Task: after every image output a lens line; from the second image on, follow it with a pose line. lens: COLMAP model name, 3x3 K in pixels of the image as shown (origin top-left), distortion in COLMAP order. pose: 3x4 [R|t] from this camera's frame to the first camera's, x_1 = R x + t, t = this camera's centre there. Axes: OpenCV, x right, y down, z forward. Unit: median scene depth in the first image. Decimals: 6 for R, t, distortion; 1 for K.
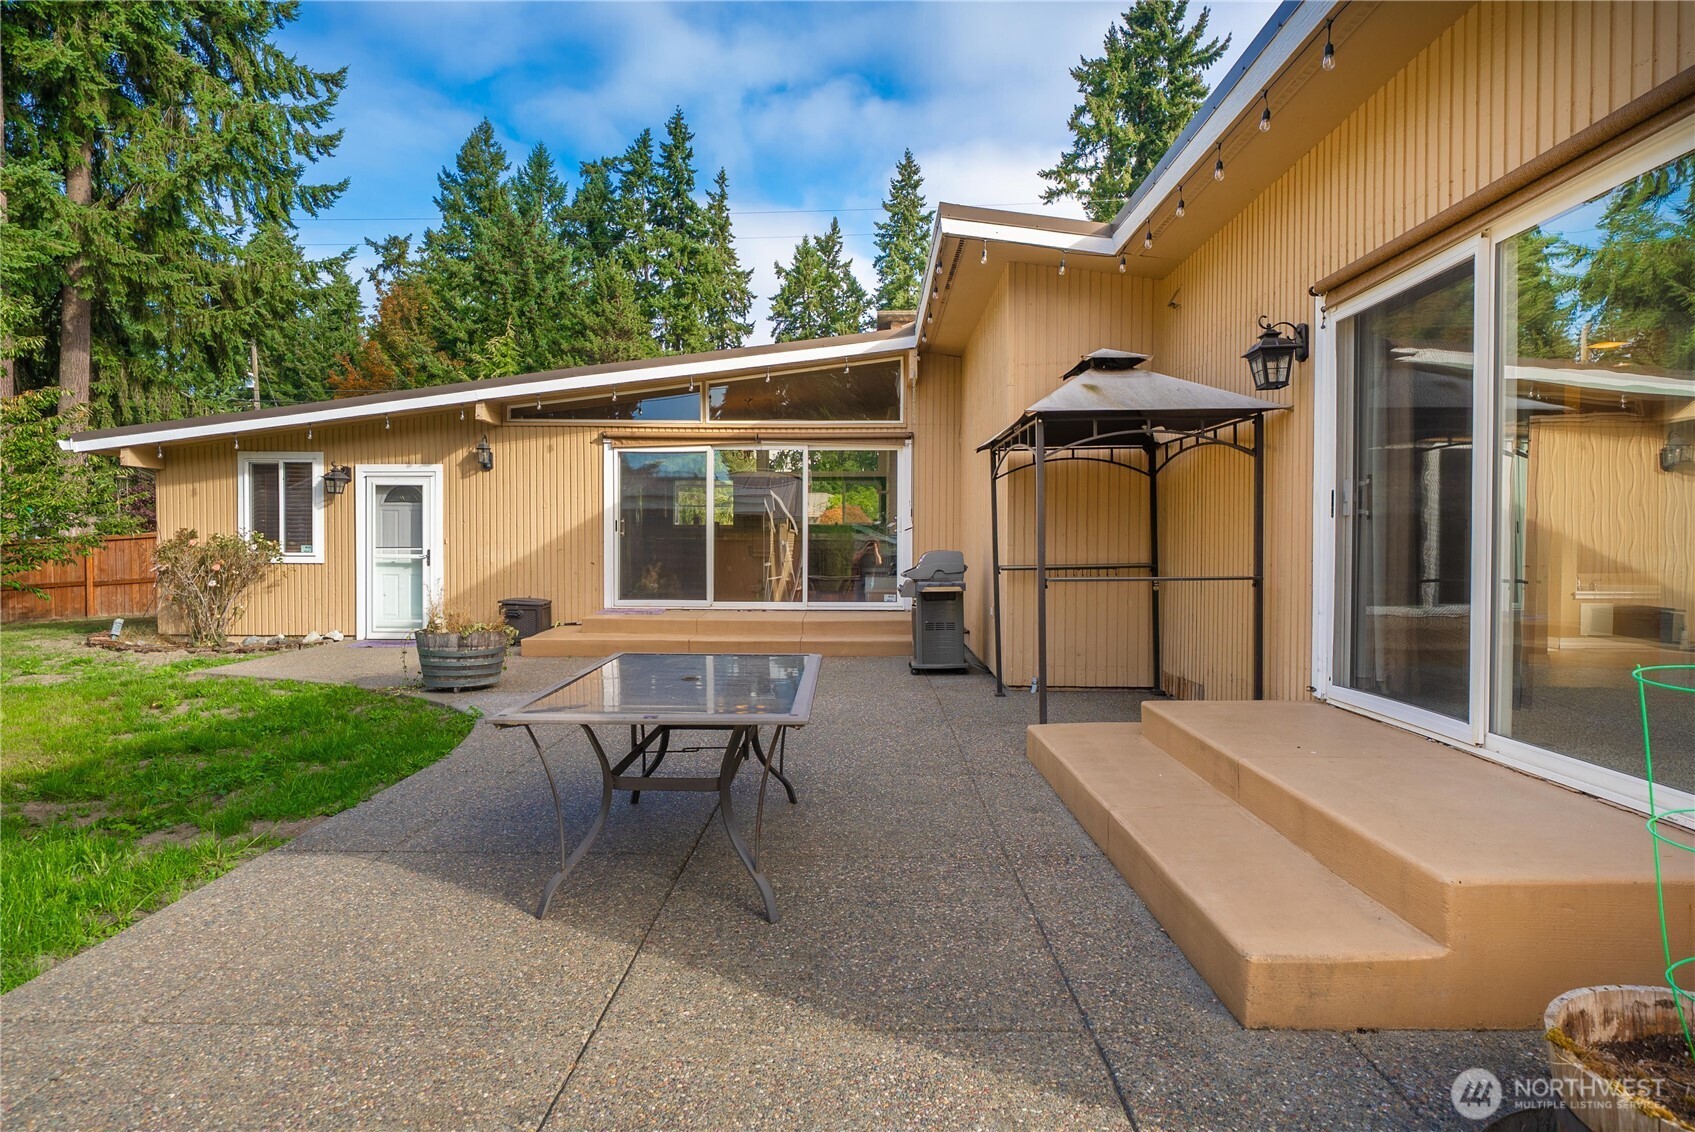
lens RADIAL K [[942.5, 0, 855.2], [0, 942.5, 562.5], [0, 0, 1]] dist [0.000505, -0.000108]
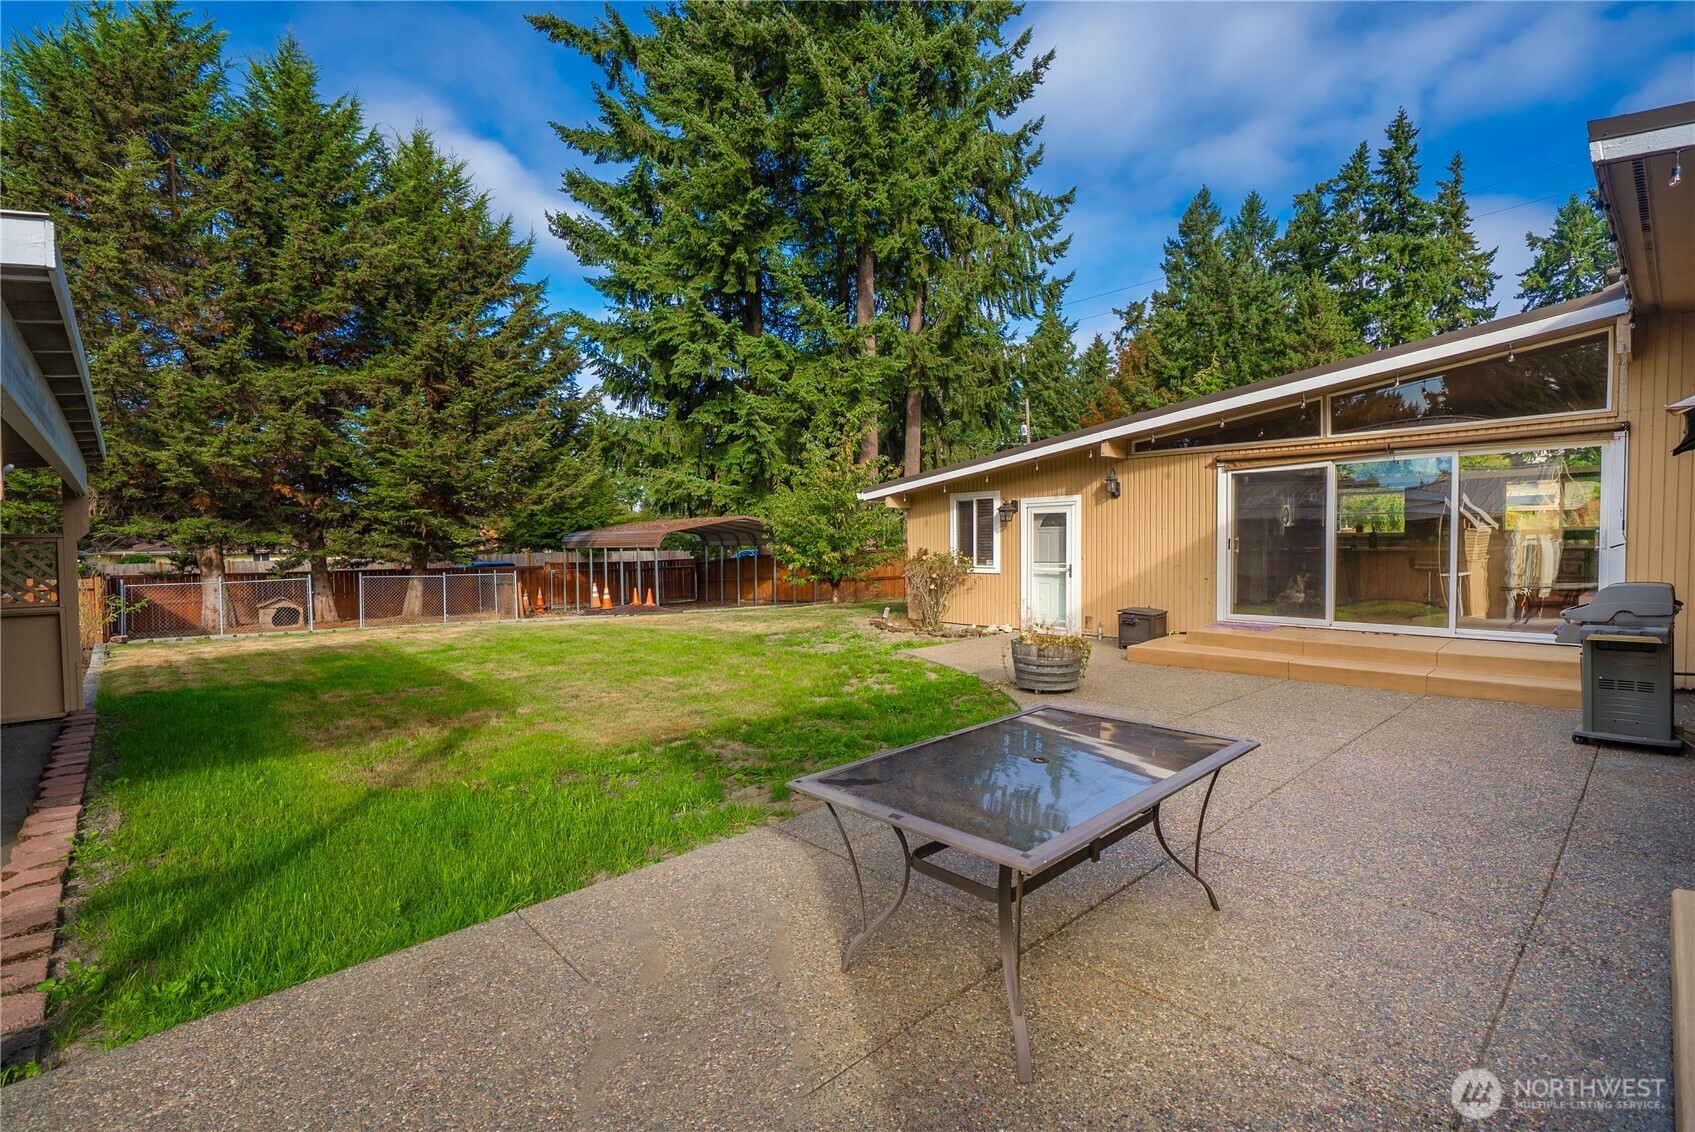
lens RADIAL K [[765.3, 0, 853.8], [0, 765.3, 566.2], [0, 0, 1]] dist [0.000811, 0.000885]
pose [[0.694521, 0.013662, -0.719343, 0.038195], [-0.004942, 0.999887, 0.014218, -0.012593], [0.719456, -0.006320, 0.694510, 0.051146]]
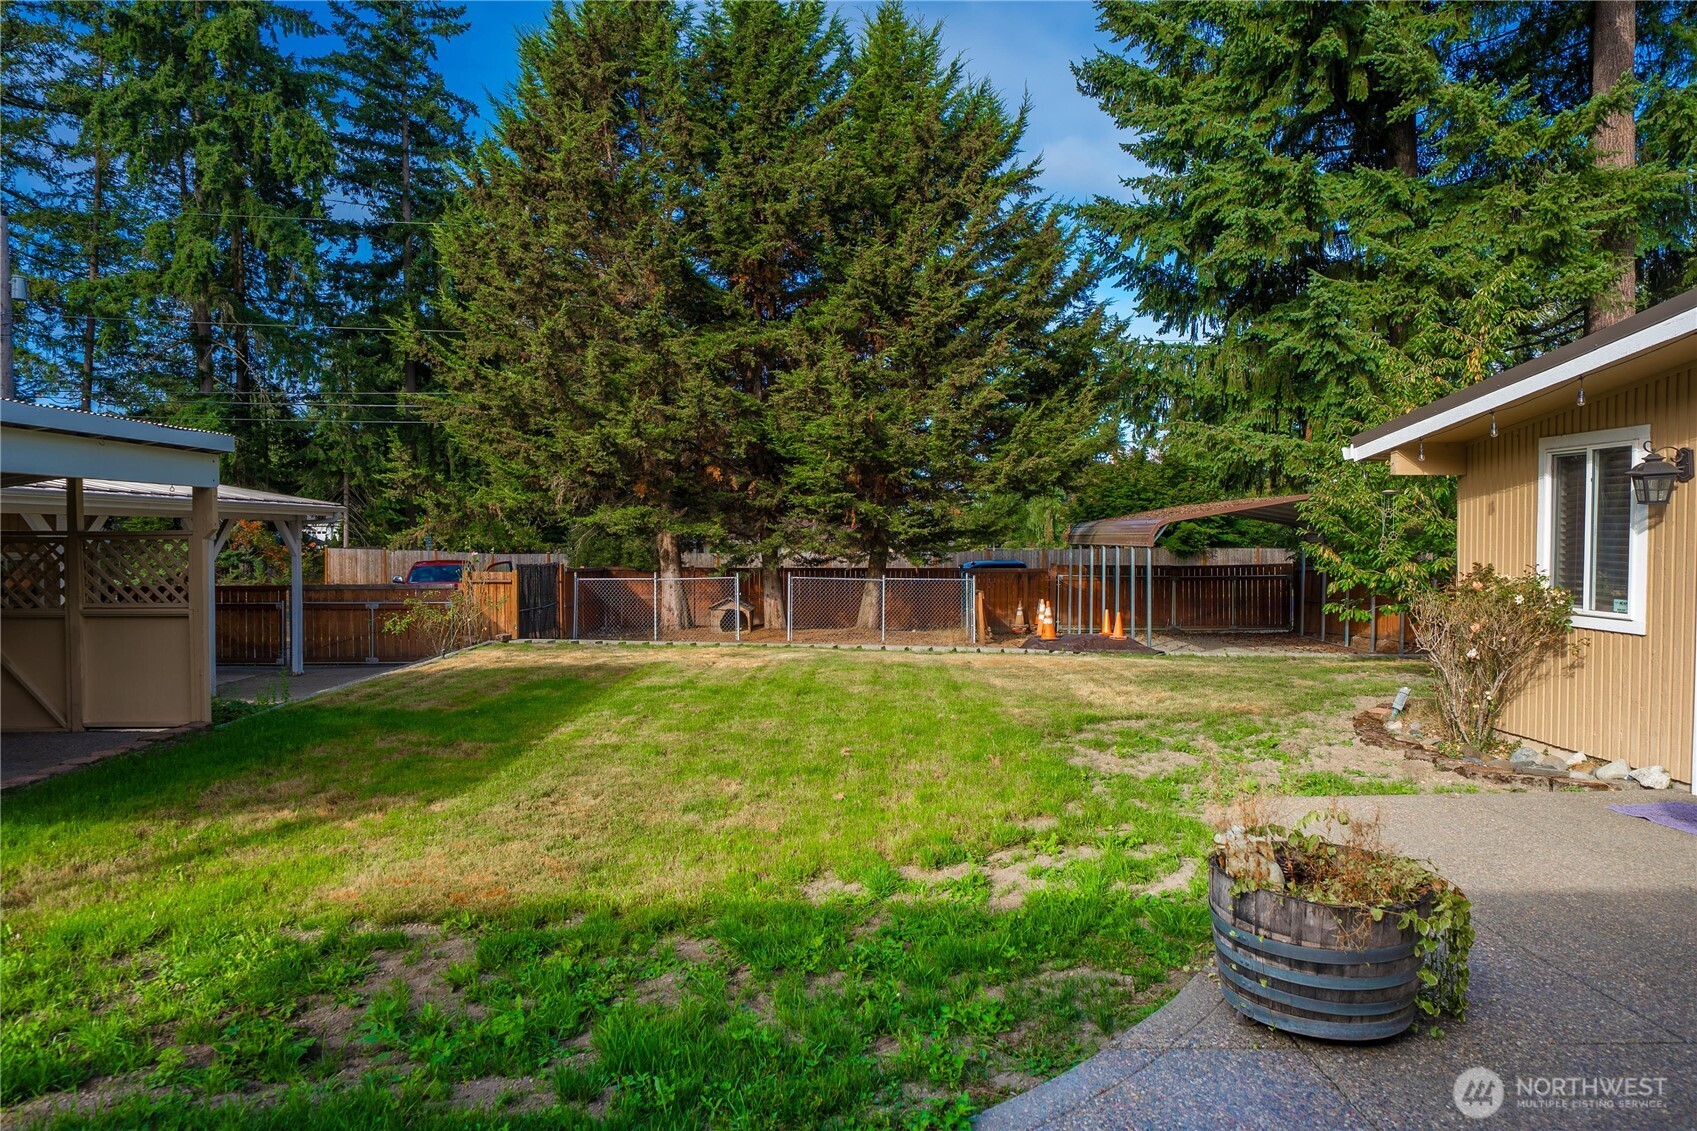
lens RADIAL K [[1069.1, 0, 855.3], [0, 1069.1, 565.9], [0, 0, 1]] dist [0.009359, -0.005373]
pose [[0.051228, 0.026938, -0.998324, 0.006946], [-0.021042, 0.999443, 0.025888, -0.023275], [0.998465, 0.019680, 0.051766, 0.276941]]
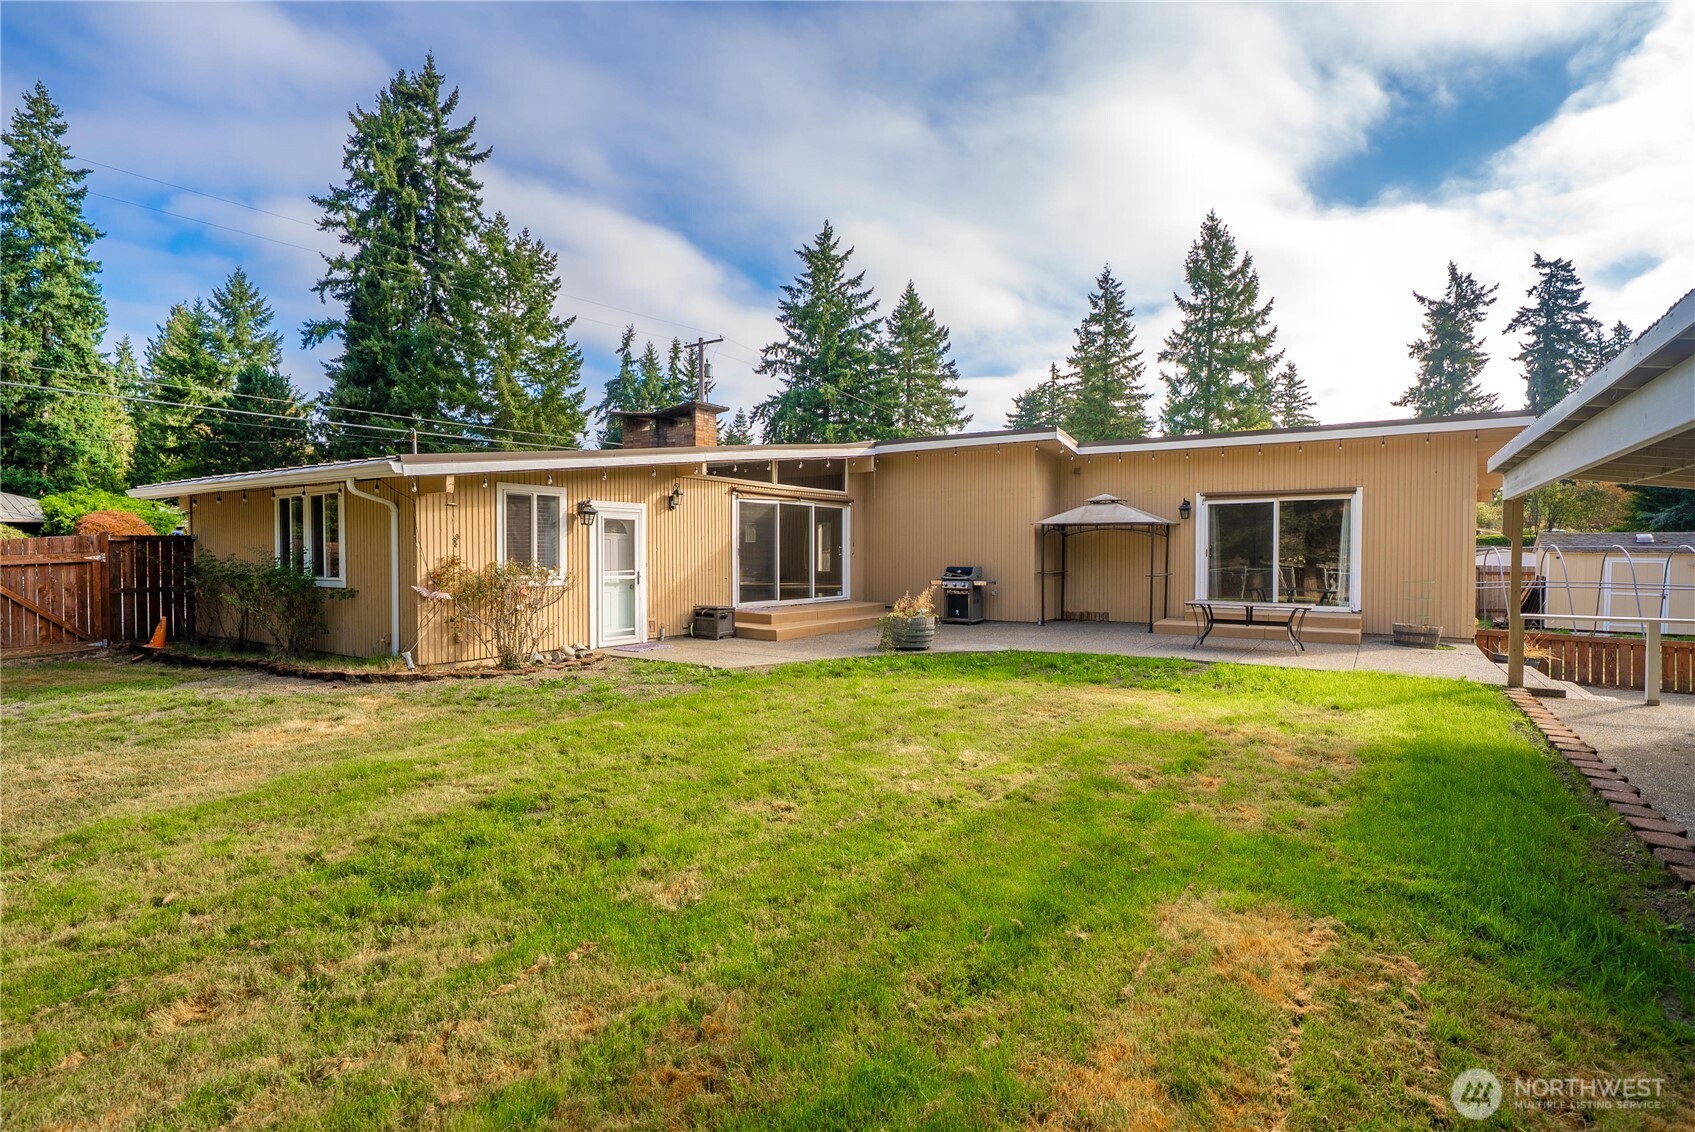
lens RADIAL K [[812.2, 0, 851.5], [0, 812.2, 564.9], [0, 0, 1]] dist [0.003513, 0.000733]
pose [[0.537918, -0.013117, 0.842895, -0.635323], [0.020898, 0.999779, 0.002222, -0.009610], [-0.842738, 0.016420, 0.538074, 0.093739]]
